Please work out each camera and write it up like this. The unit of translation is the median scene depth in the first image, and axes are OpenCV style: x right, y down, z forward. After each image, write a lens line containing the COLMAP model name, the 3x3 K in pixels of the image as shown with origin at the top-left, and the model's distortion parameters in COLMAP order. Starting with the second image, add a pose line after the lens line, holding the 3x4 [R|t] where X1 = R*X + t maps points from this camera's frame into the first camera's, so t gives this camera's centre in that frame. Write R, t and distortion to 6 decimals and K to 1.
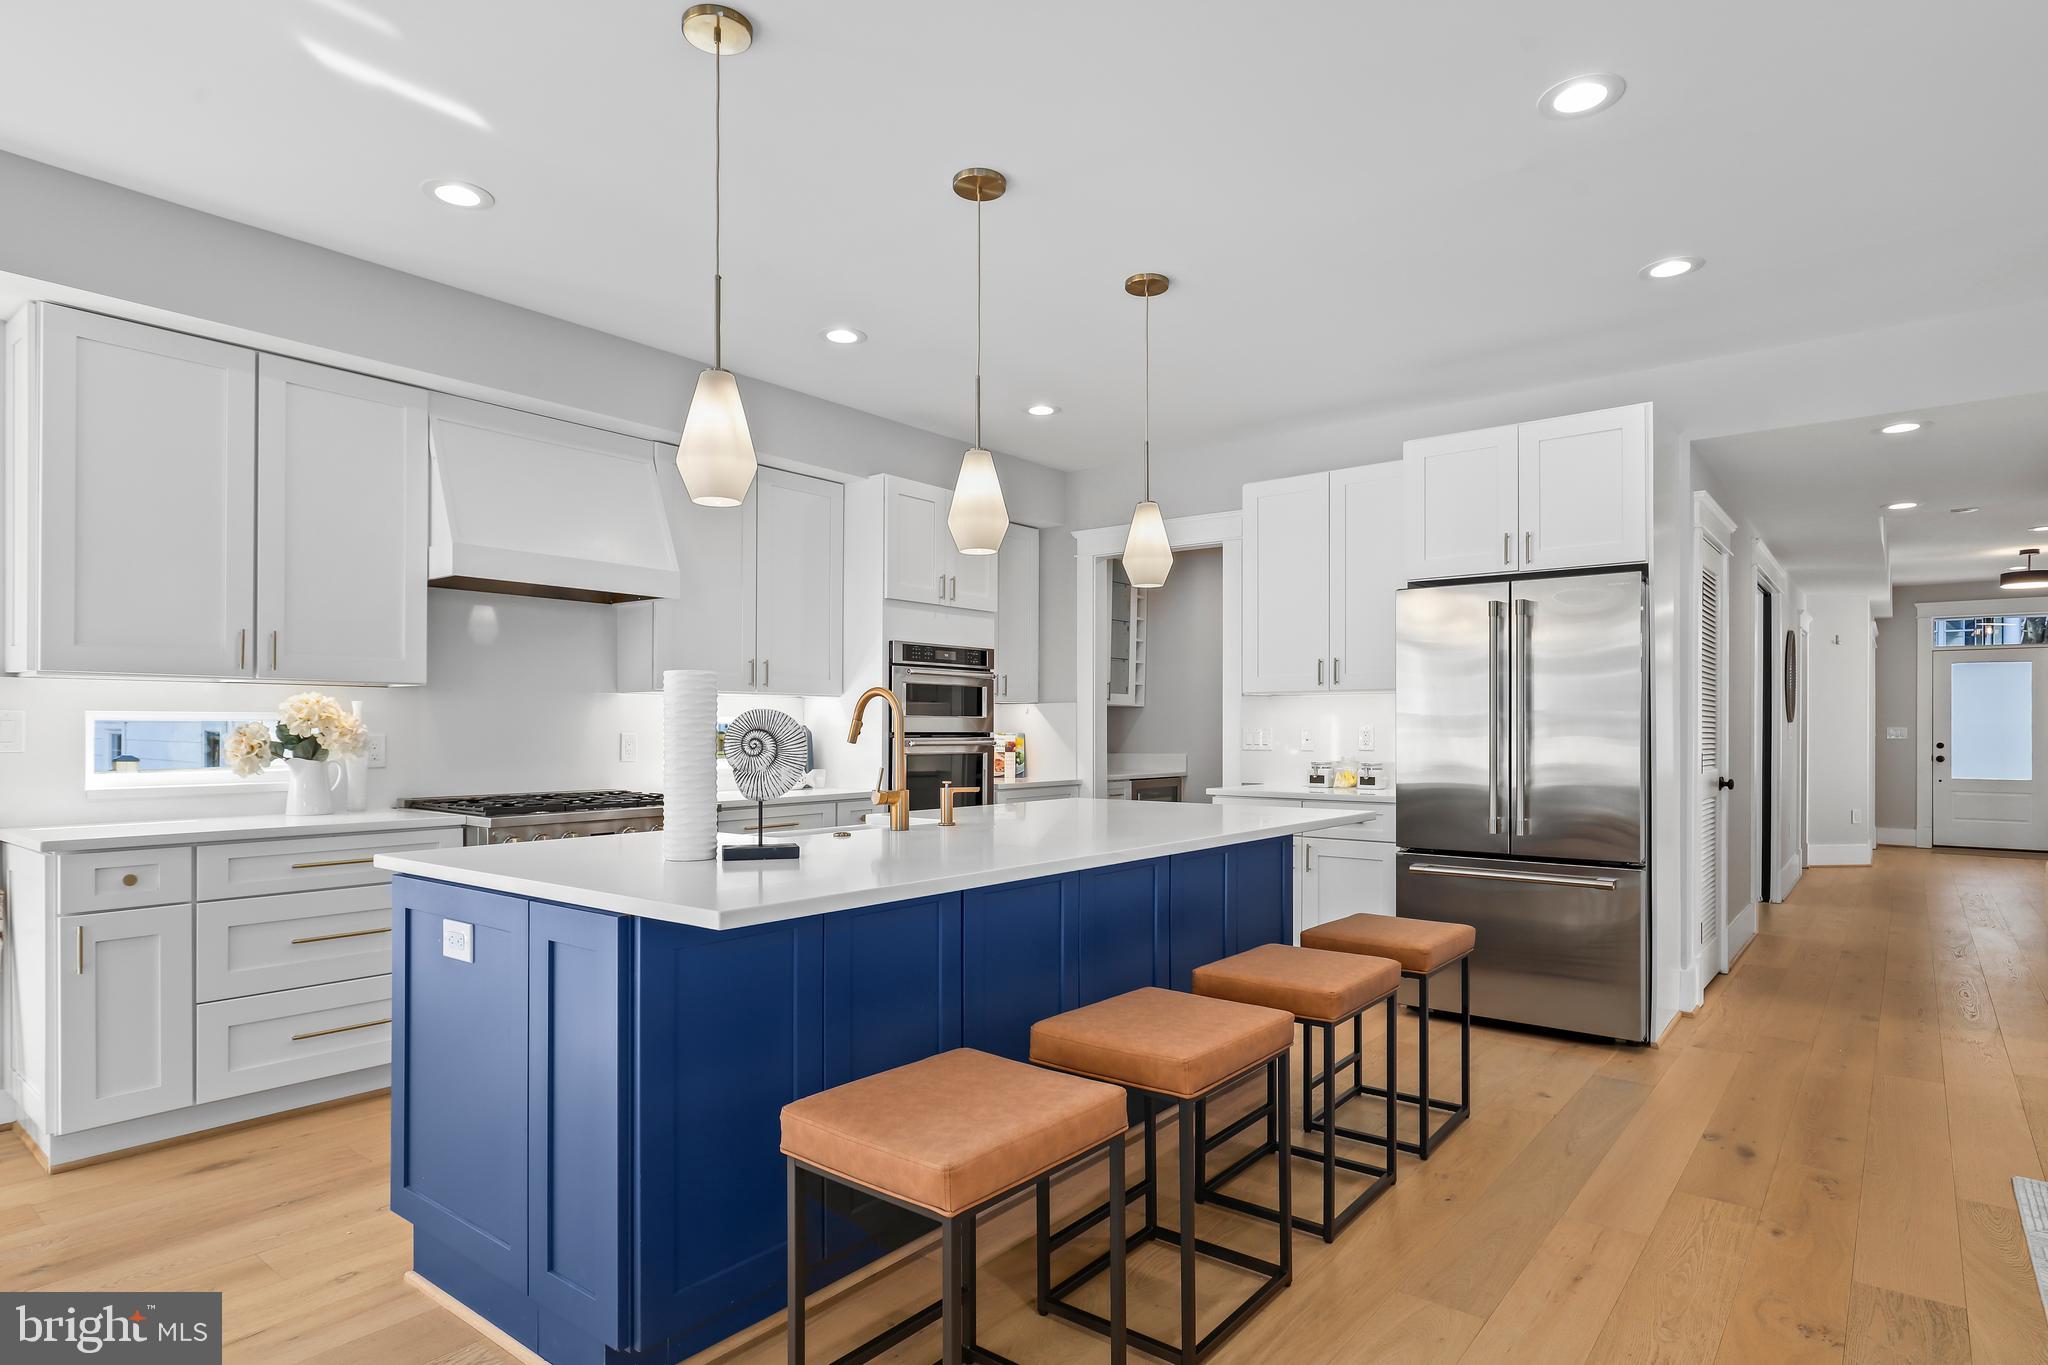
lens RADIAL K [[1128.1, 0, 1006.7], [0, 1128.1, 724.0], [0, 0, 1]] dist [-0.000089, 0.000100]
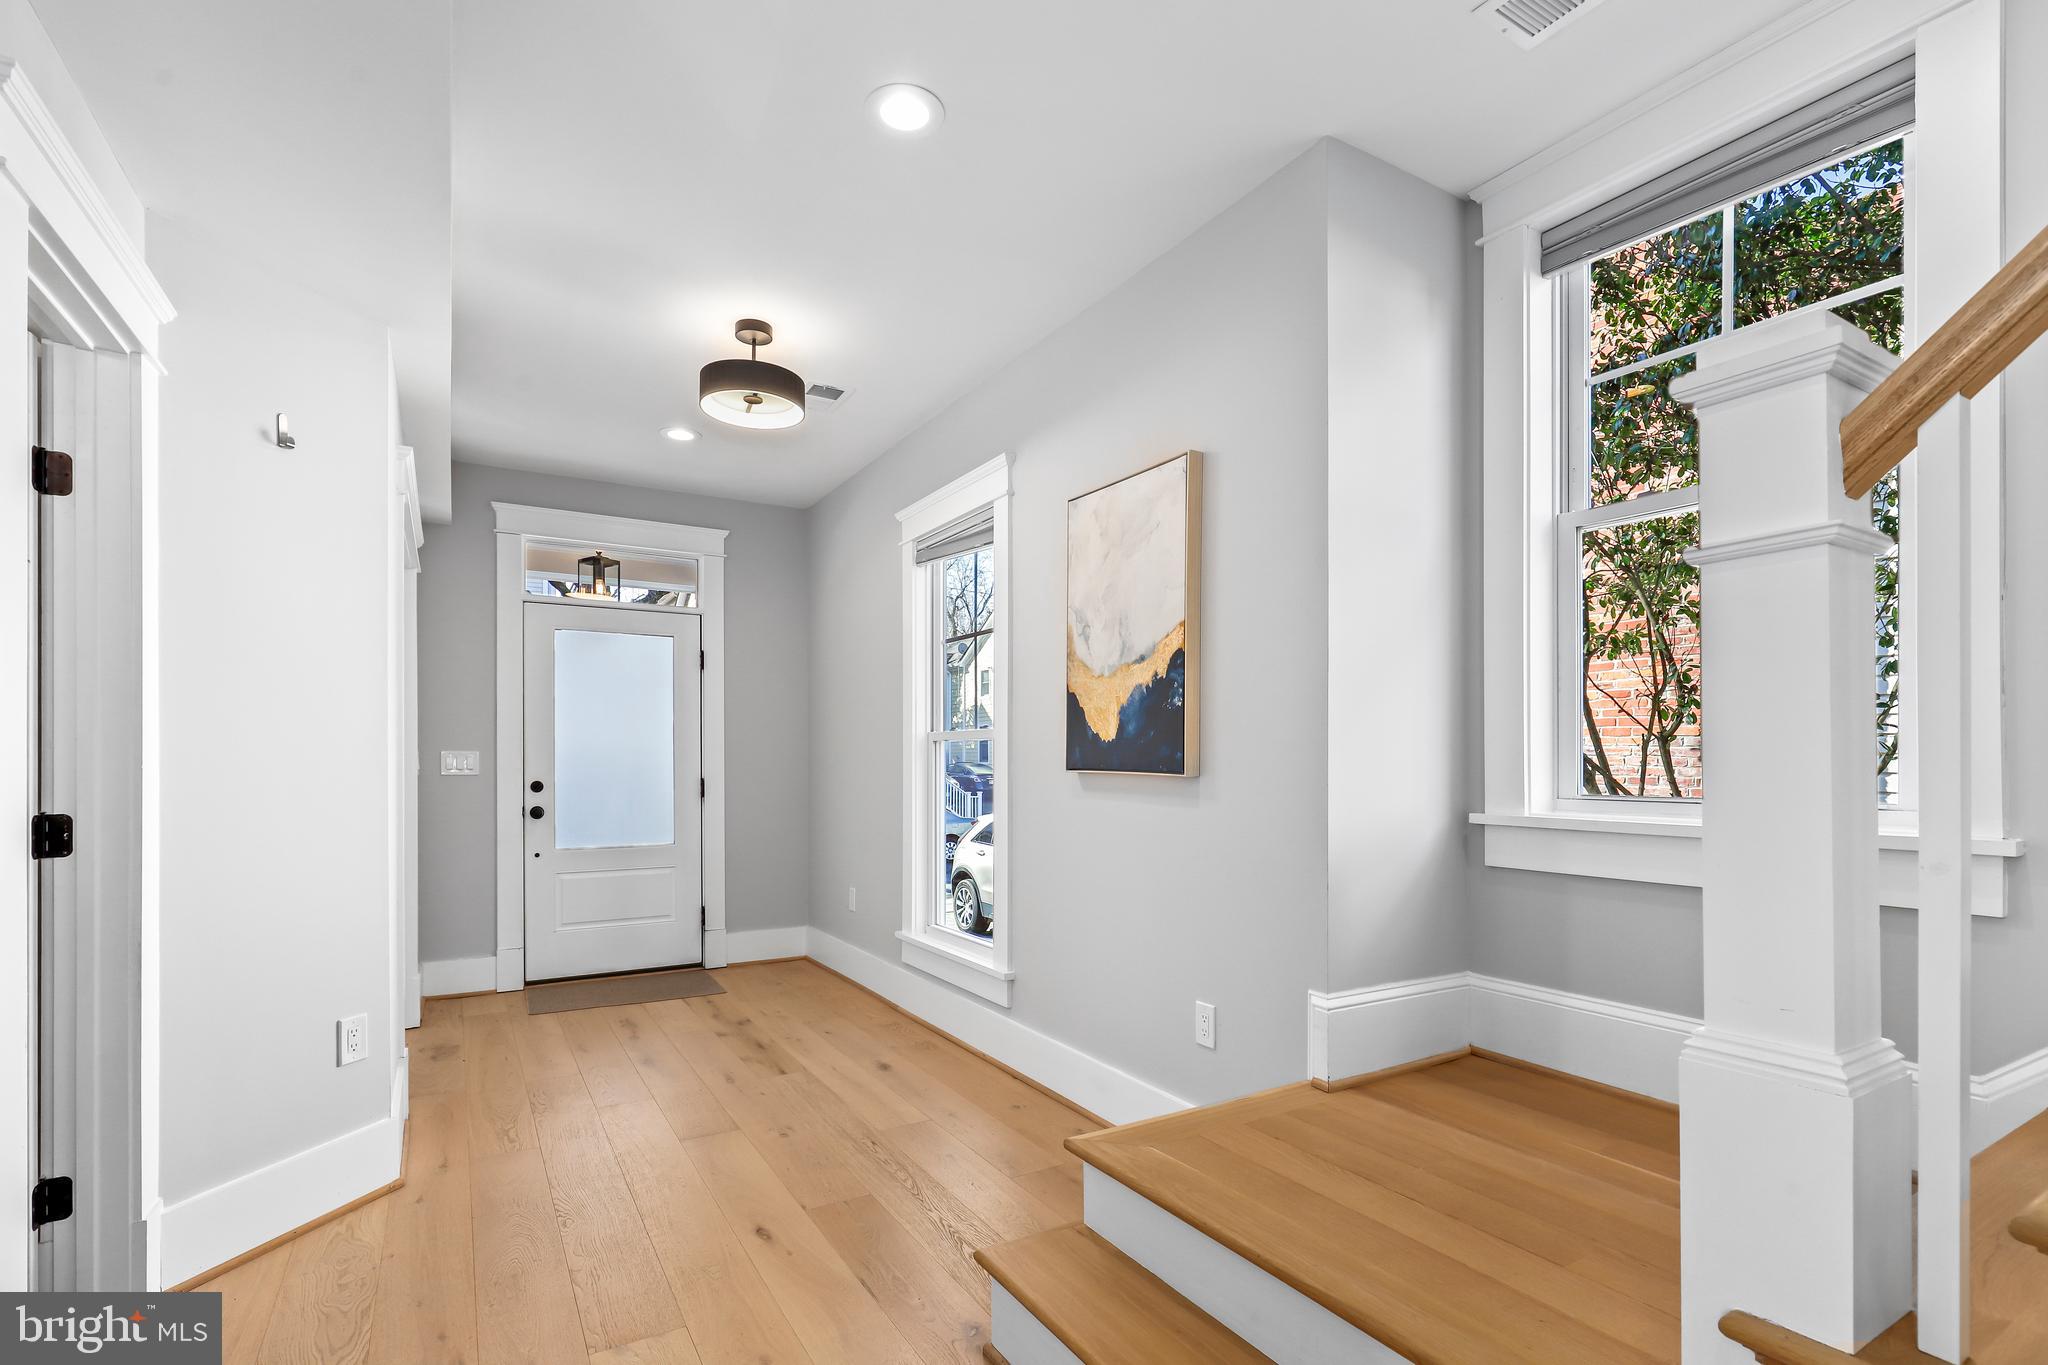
lens RADIAL K [[951.5, 0, 1018.9], [0, 951.5, 755.8], [0, 0, 1]] dist [-0.002310, -0.000243]
pose [[0.350342, -0.000847, 0.936622, 0.496611], [-0.003039, 0.999993, 0.002041, 0.003459], [-0.936617, -0.003561, 0.350337, 0.640092]]
